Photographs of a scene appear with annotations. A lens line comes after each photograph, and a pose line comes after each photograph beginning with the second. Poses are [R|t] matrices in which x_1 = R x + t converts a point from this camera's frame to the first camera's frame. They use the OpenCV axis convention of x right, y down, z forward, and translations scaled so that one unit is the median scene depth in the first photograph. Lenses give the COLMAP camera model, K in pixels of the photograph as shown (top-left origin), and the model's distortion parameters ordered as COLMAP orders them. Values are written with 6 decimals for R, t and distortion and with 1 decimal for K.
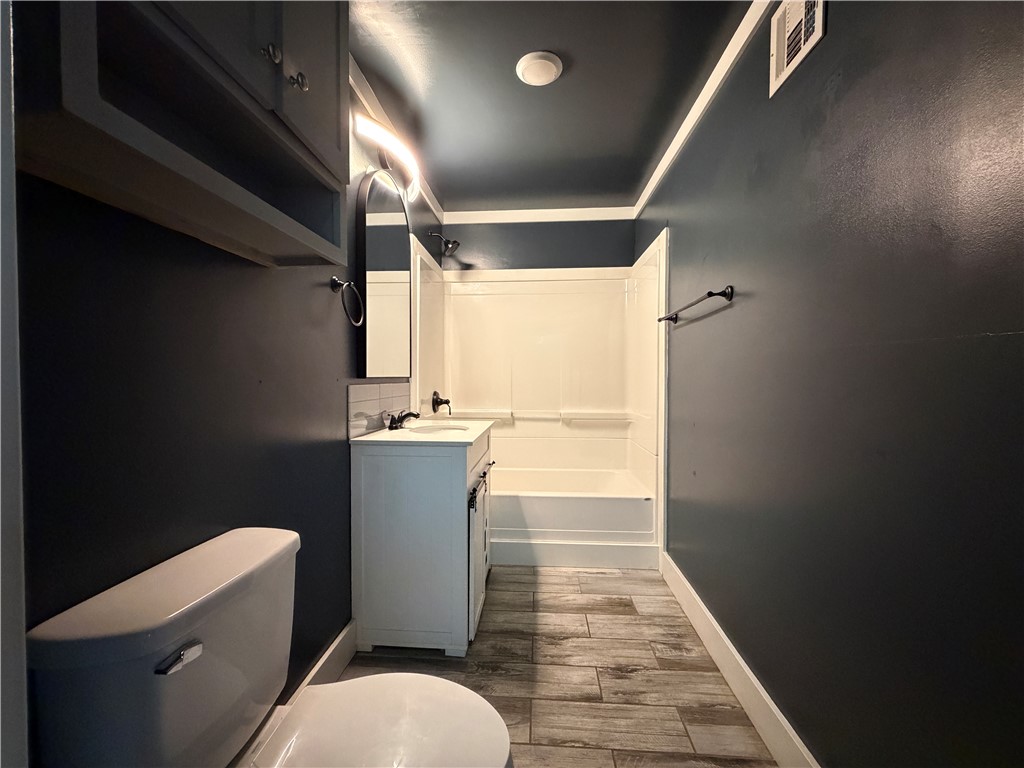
lens RADIAL K [[408.8, 0, 511.0], [0, 408.8, 381.8], [0, 0, 1]] dist [-0.000473, 0.000417]
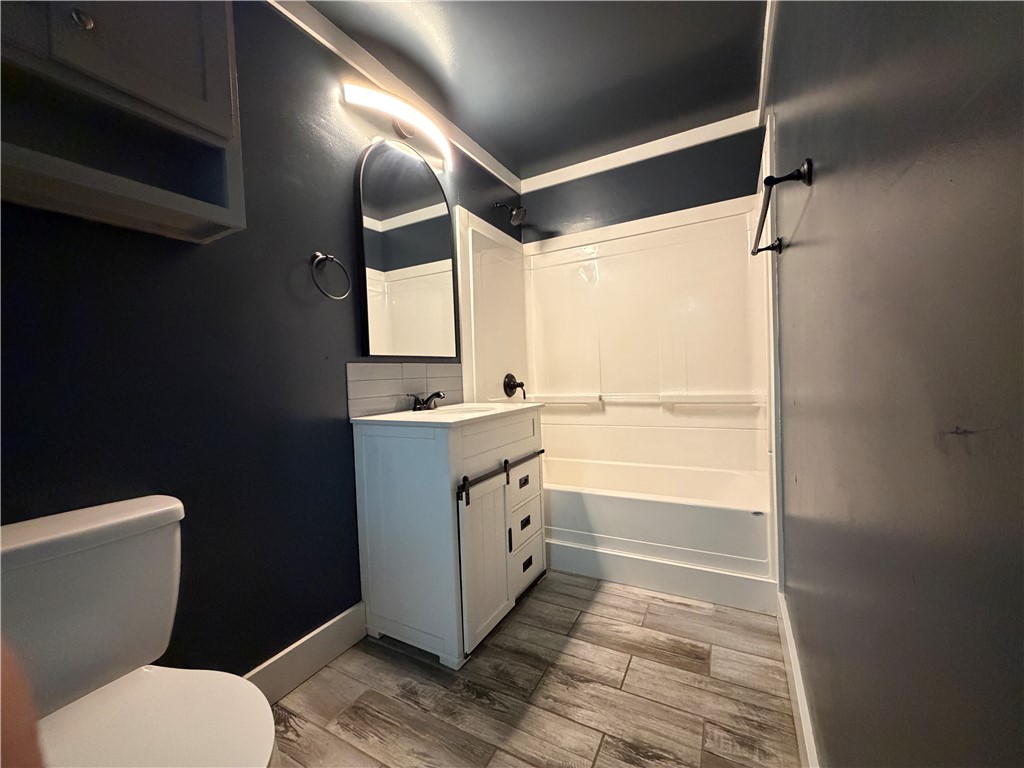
lens RADIAL K [[408.8, 0, 511.1], [0, 408.8, 381.7], [0, 0, 1]] dist [-0.000473, 0.000417]
pose [[0.904652, -0.029661, -0.425119, 0.305368], [0.036696, 0.999291, 0.008368, 0.047678], [0.424569, -0.023170, 0.905099, 0.226386]]
